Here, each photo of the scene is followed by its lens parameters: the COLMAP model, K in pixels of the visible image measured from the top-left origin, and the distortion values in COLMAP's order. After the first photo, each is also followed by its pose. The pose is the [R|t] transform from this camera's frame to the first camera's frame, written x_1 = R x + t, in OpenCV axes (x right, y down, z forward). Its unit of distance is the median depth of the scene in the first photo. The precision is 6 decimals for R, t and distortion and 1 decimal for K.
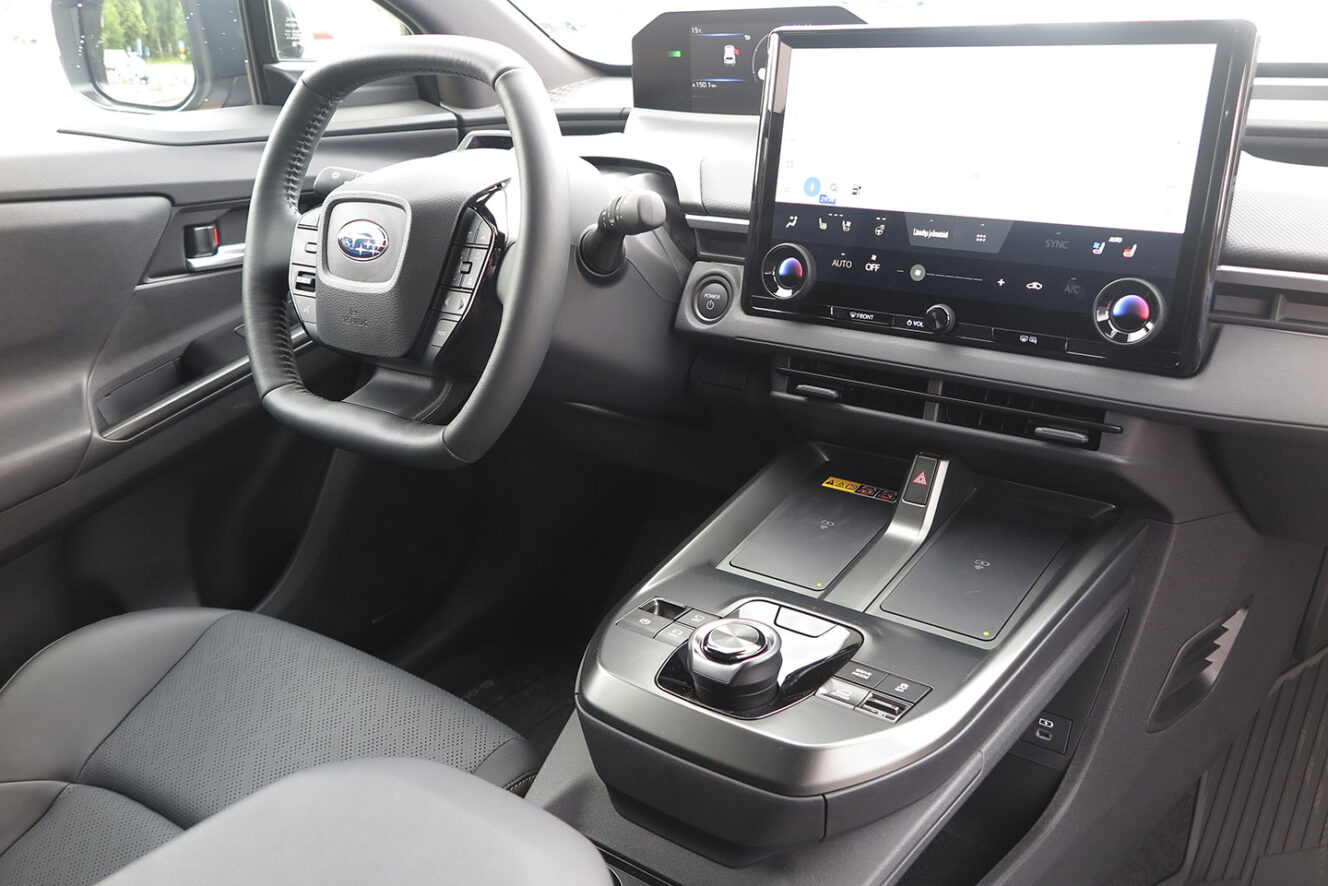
lens RADIAL K [[1178.5, 0, 664.0], [0, 1178.5, 441.2], [0, 0, 1]] dist [-0.007515, 0.021840]
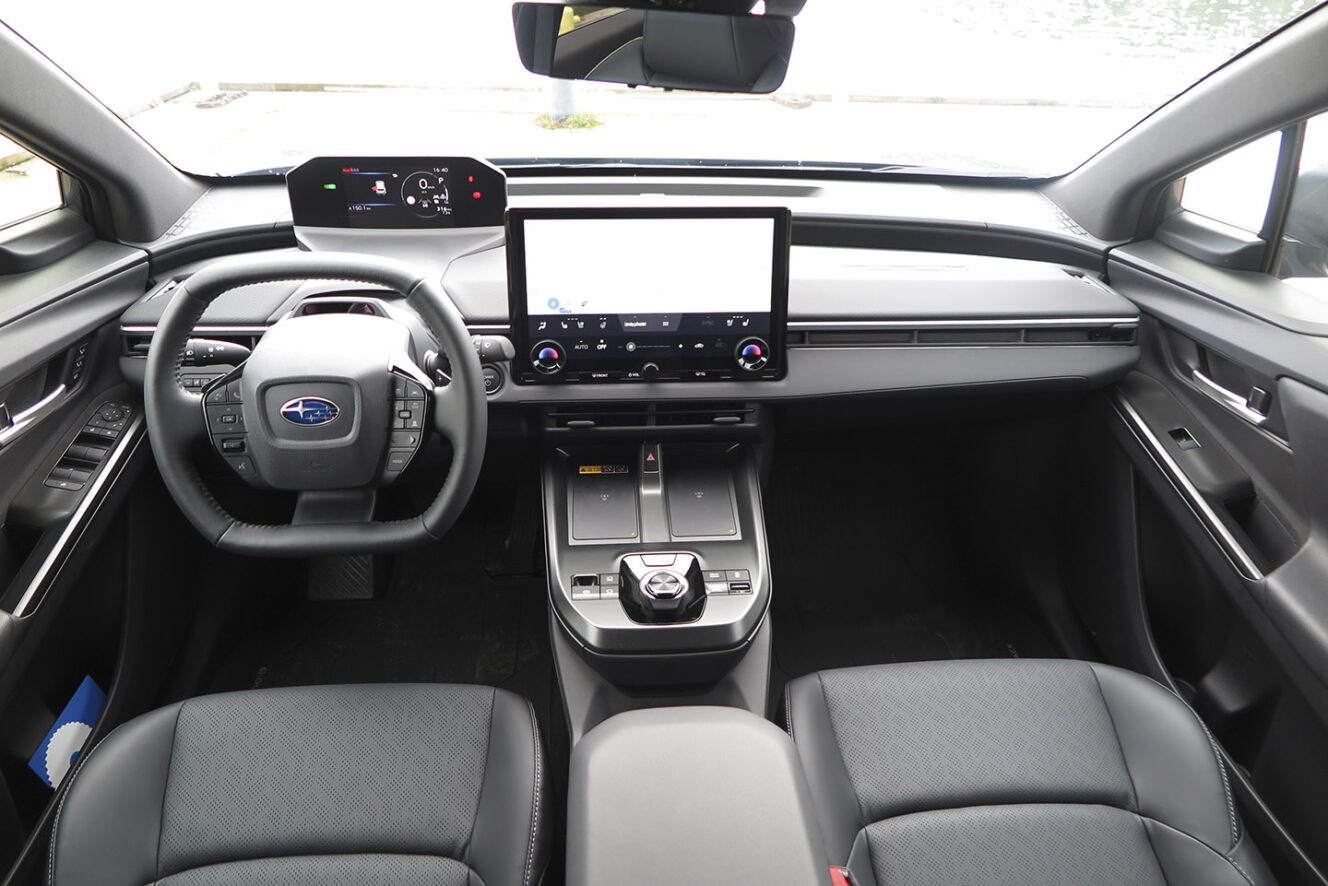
lens RADIAL K [[881.4, 0, 664.8], [0, 881.4, 443.1], [0, 0, 1]] dist [-0.009829, -0.000932]
pose [[0.749916, -0.281517, 0.598643, -0.561587], [0.192511, 0.958638, 0.209651, -0.266270], [-0.632902, -0.041975, 0.773093, -0.048447]]
